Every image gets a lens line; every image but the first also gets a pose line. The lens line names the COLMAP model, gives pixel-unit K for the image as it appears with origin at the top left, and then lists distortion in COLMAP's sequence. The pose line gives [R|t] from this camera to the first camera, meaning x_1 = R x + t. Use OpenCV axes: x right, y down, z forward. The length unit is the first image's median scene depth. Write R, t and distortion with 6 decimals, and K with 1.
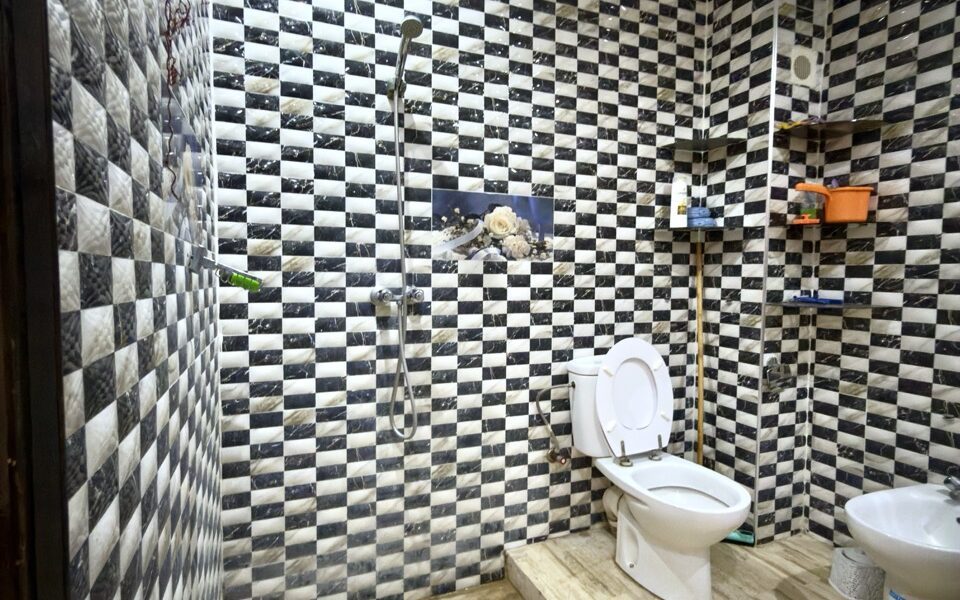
lens RADIAL K [[512.2, 0, 478.7], [0, 512.2, 301.6], [0, 0, 1]] dist [-0.001981, 0.002137]
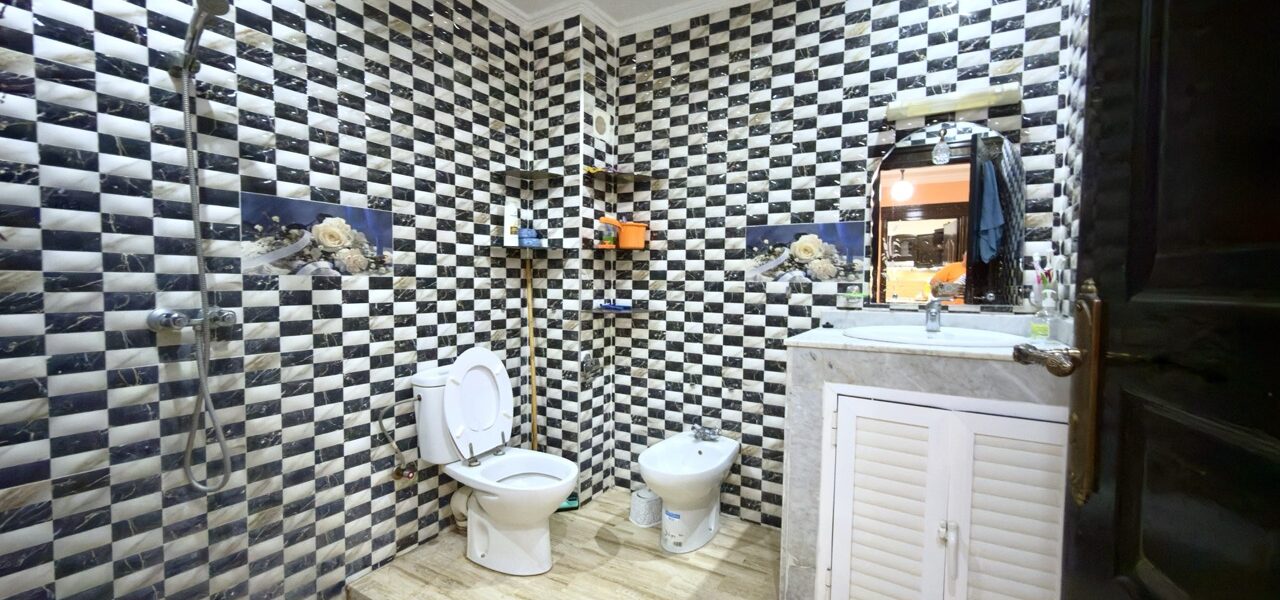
lens RADIAL K [[511.7, 0, 638.8], [0, 511.7, 302.8], [0, 0, 1]] dist [0.001891, -0.000600]
pose [[0.797999, -0.026754, 0.602065, -0.074369], [0.028101, 0.999579, 0.007172, -0.021158], [-0.602004, 0.011195, 0.798415, -0.074450]]
